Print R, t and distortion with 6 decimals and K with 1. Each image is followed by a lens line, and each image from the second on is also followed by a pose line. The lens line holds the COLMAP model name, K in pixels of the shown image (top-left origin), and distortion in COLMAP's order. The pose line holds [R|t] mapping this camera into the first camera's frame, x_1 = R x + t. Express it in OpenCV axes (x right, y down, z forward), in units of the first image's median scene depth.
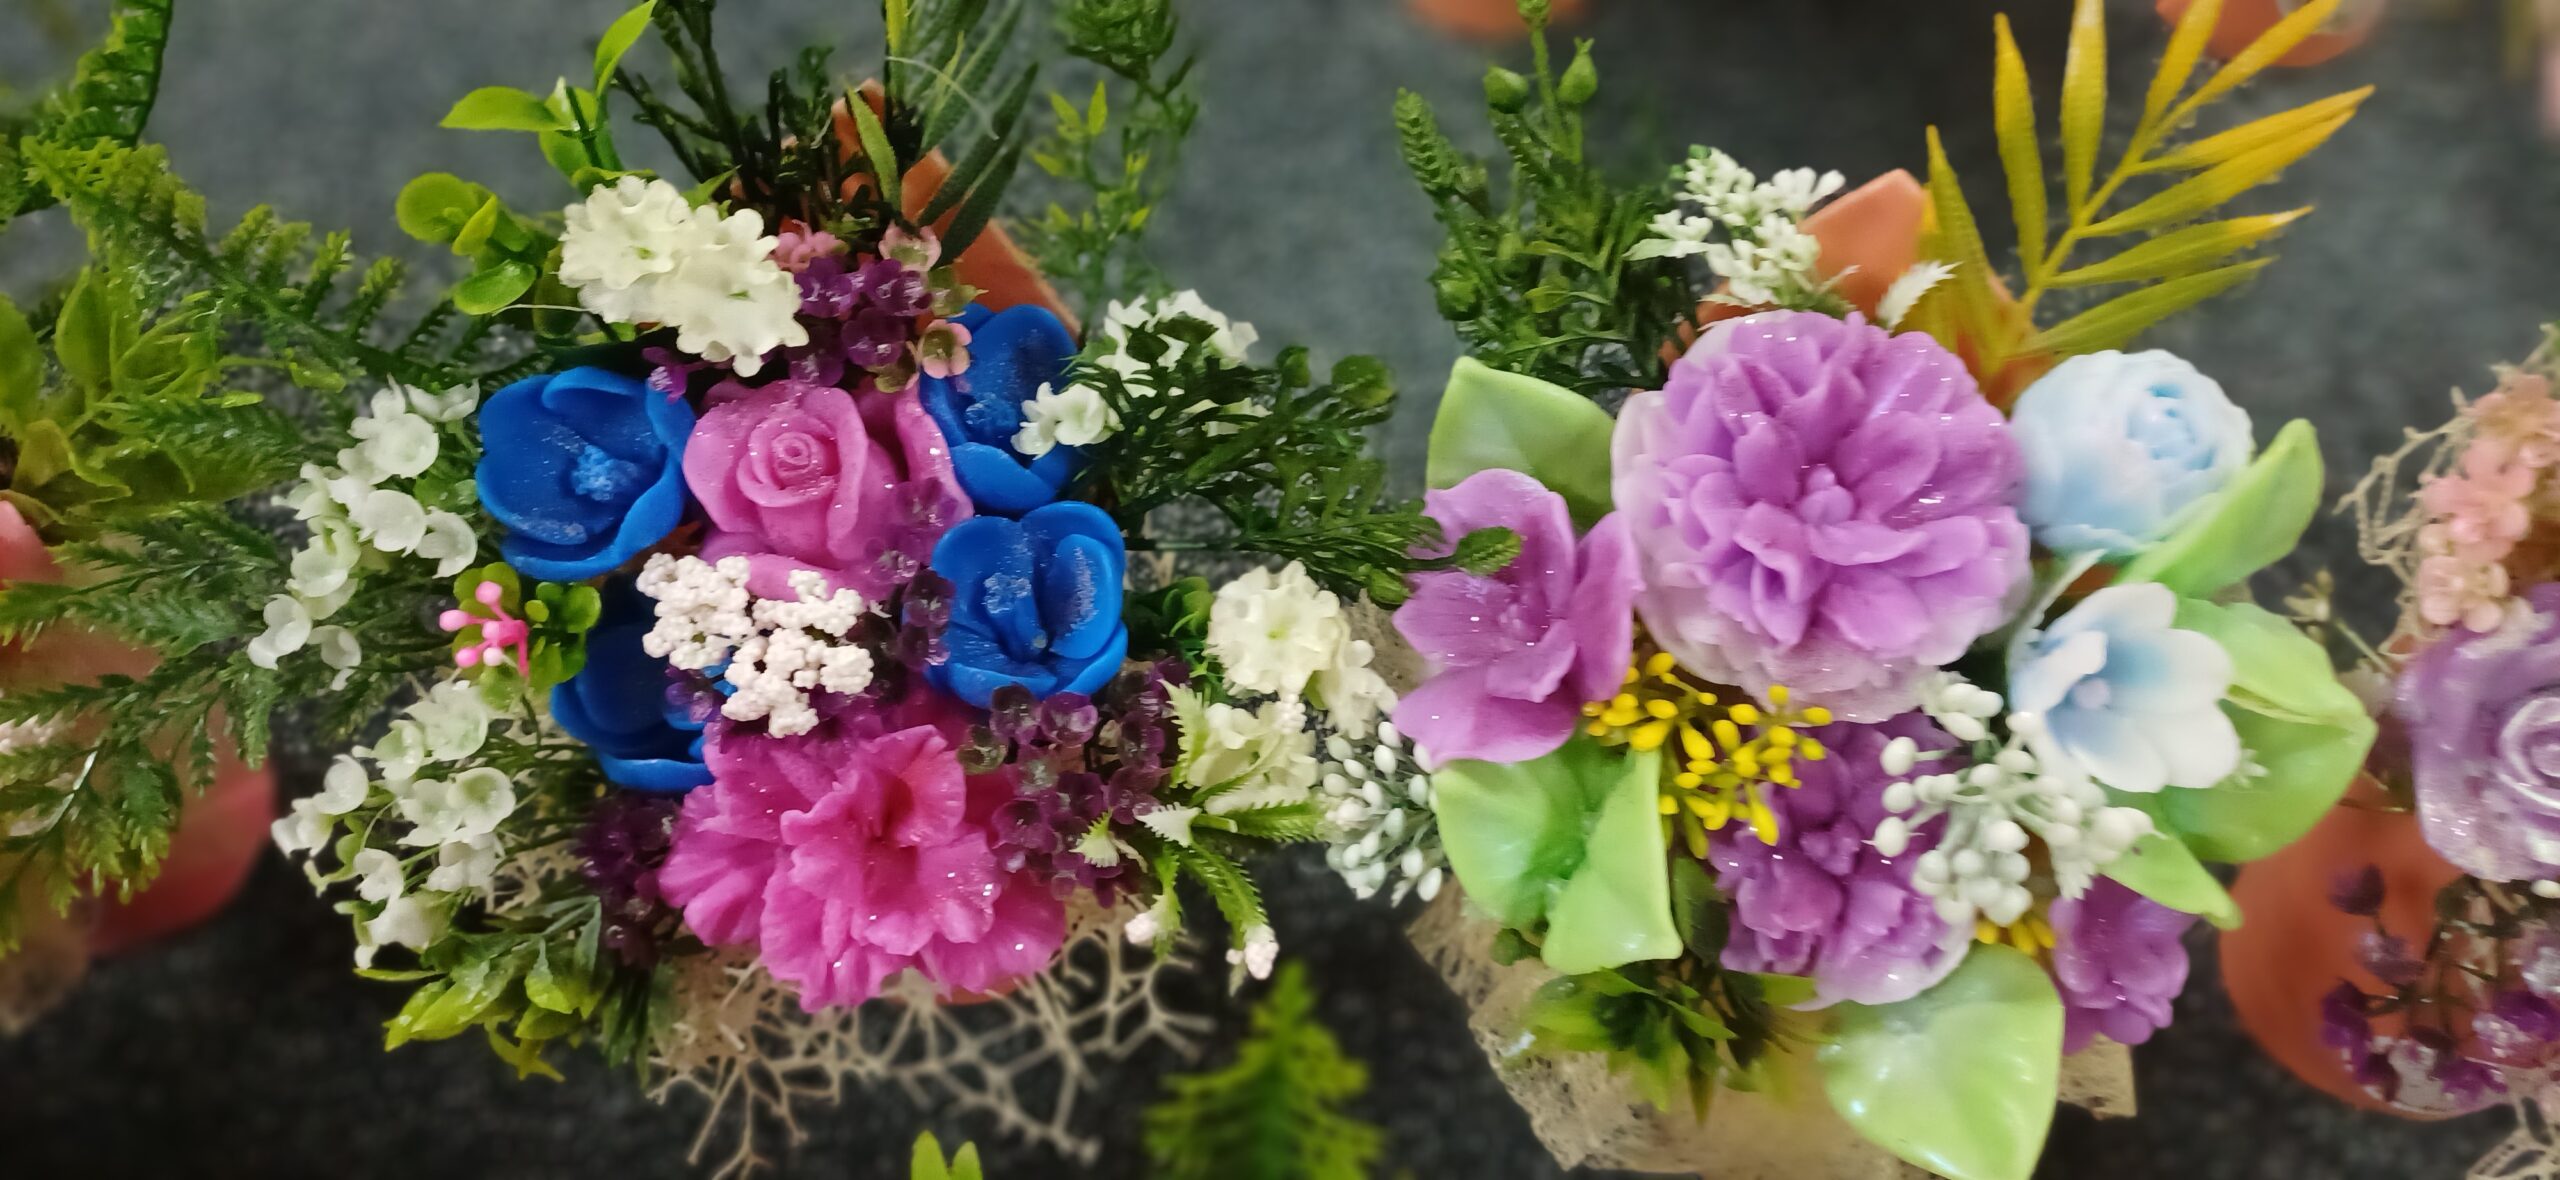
lens RADIAL K [[1821.7, 0, 1265.9], [0, 1821.7, 574.0], [0, 0, 1]] dist [0.108157, -0.168793]
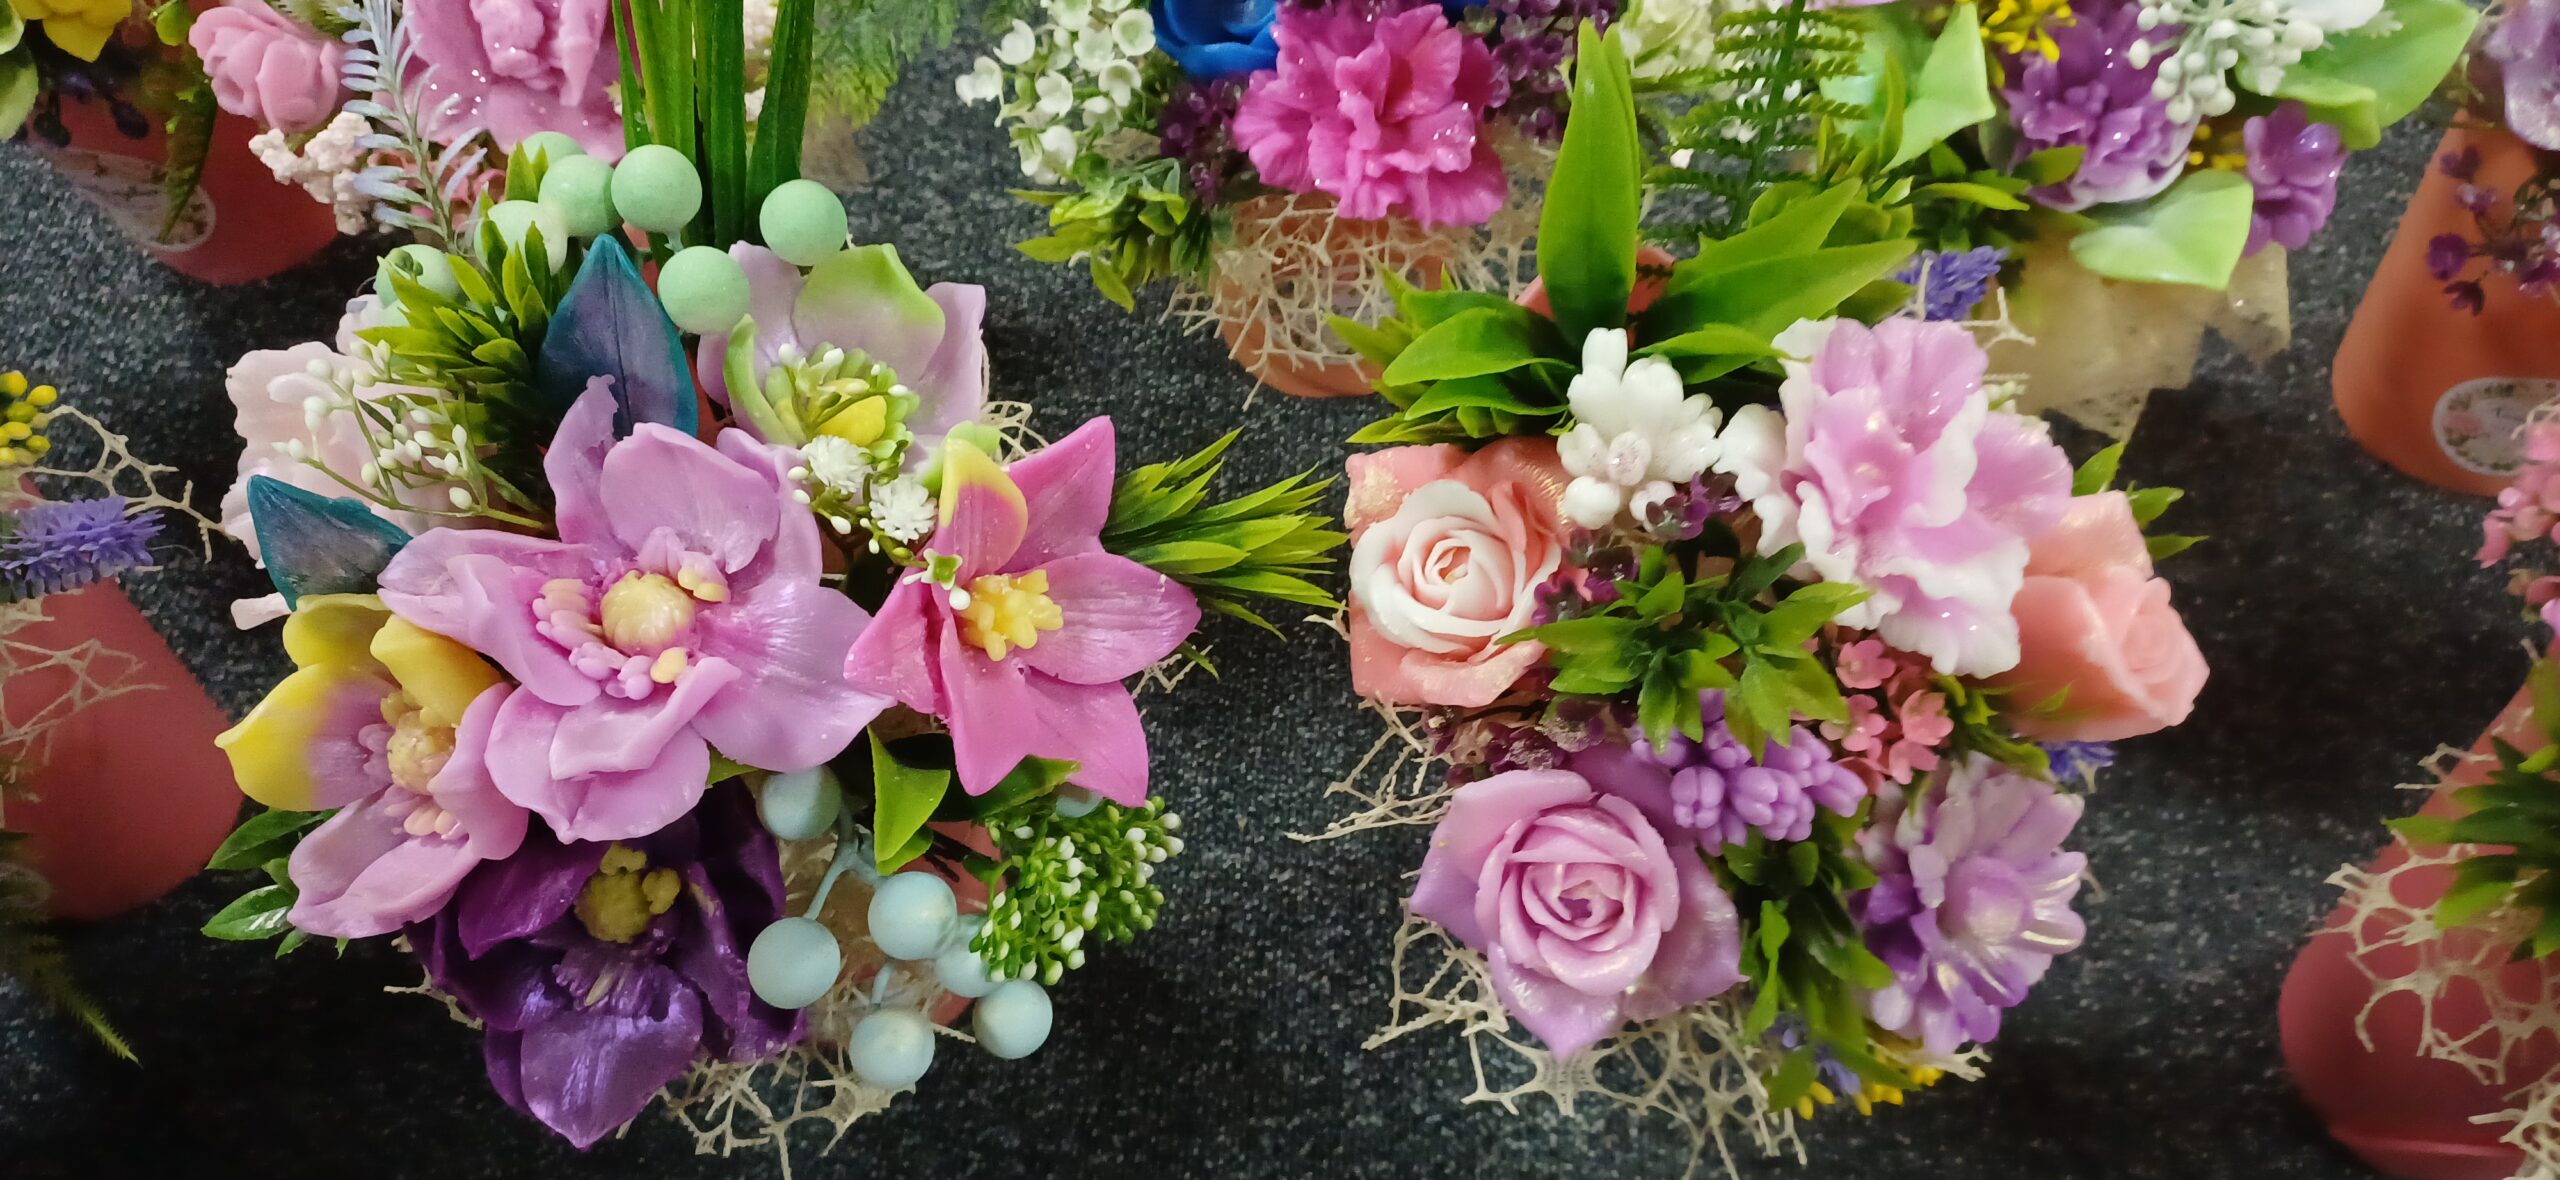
lens RADIAL K [[1870.7, 0, 1289.3], [0, 1870.7, 553.5], [0, 0, 1]] dist [0.057601, -0.059226]
pose [[0.999505, 0.030122, -0.009051, -0.277542], [-0.030106, 0.999545, 0.001945, 0.510304], [0.009106, -0.001671, 0.999957, -0.446885]]
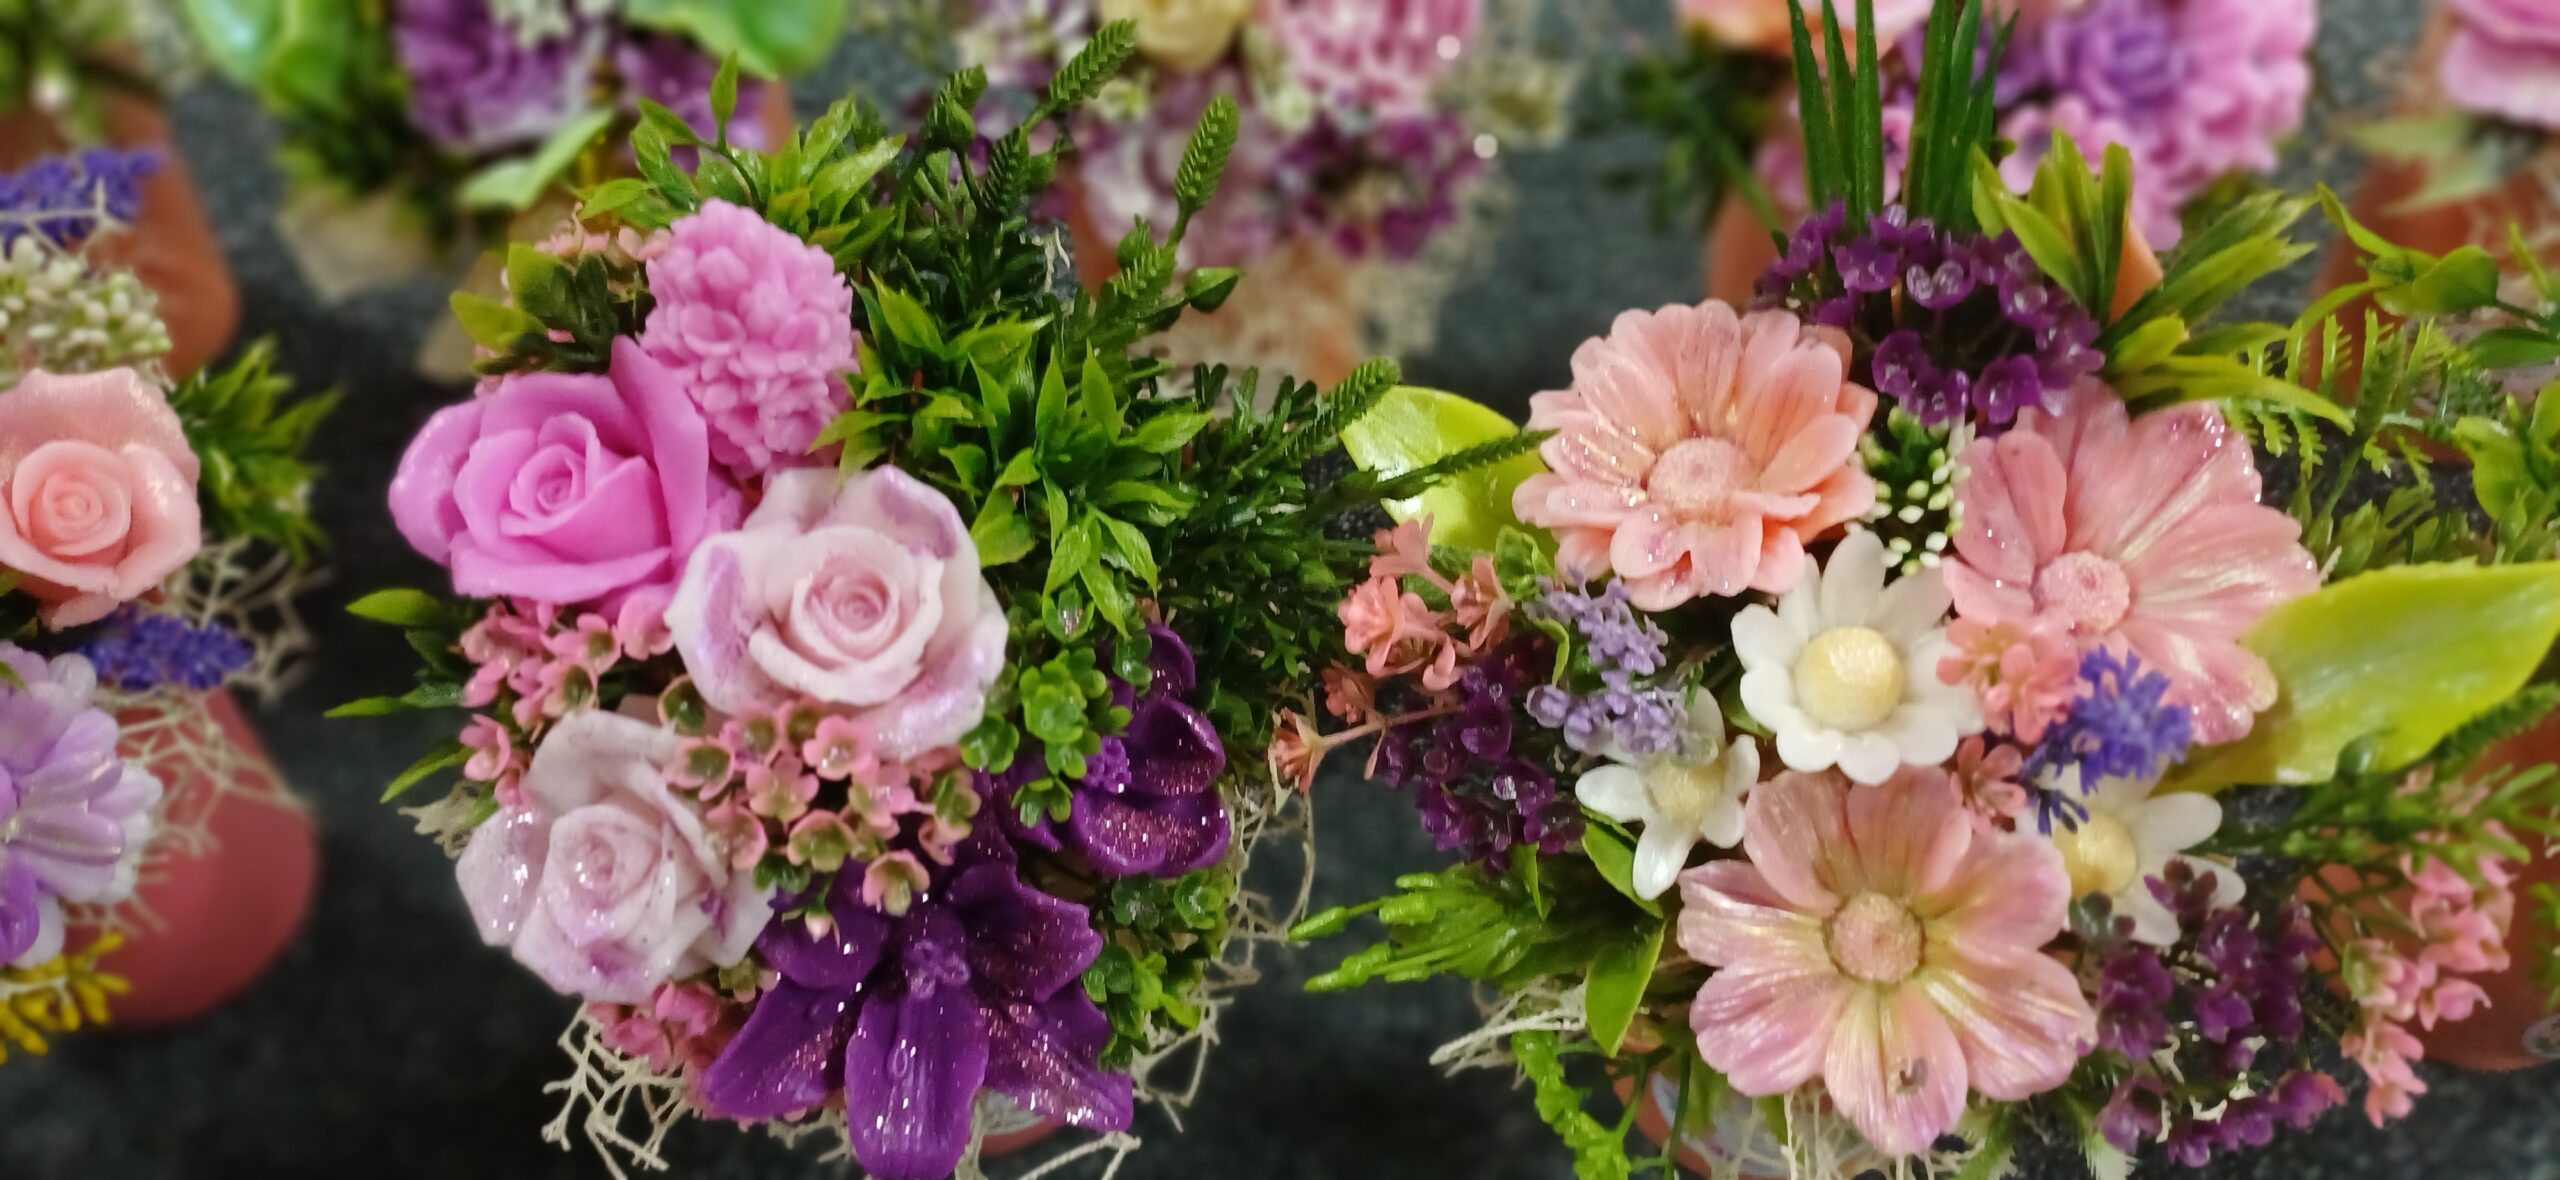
lens RADIAL K [[1821.7, 0, 1265.9], [0, 1821.7, 574.0], [0, 0, 1]] dist [0.108157, -0.168793]
pose [[0.999592, -0.000298, 0.028578, 0.844642], [0.002800, 0.996156, -0.087553, 0.677242], [-0.028442, 0.087597, 0.995750, -0.380374]]
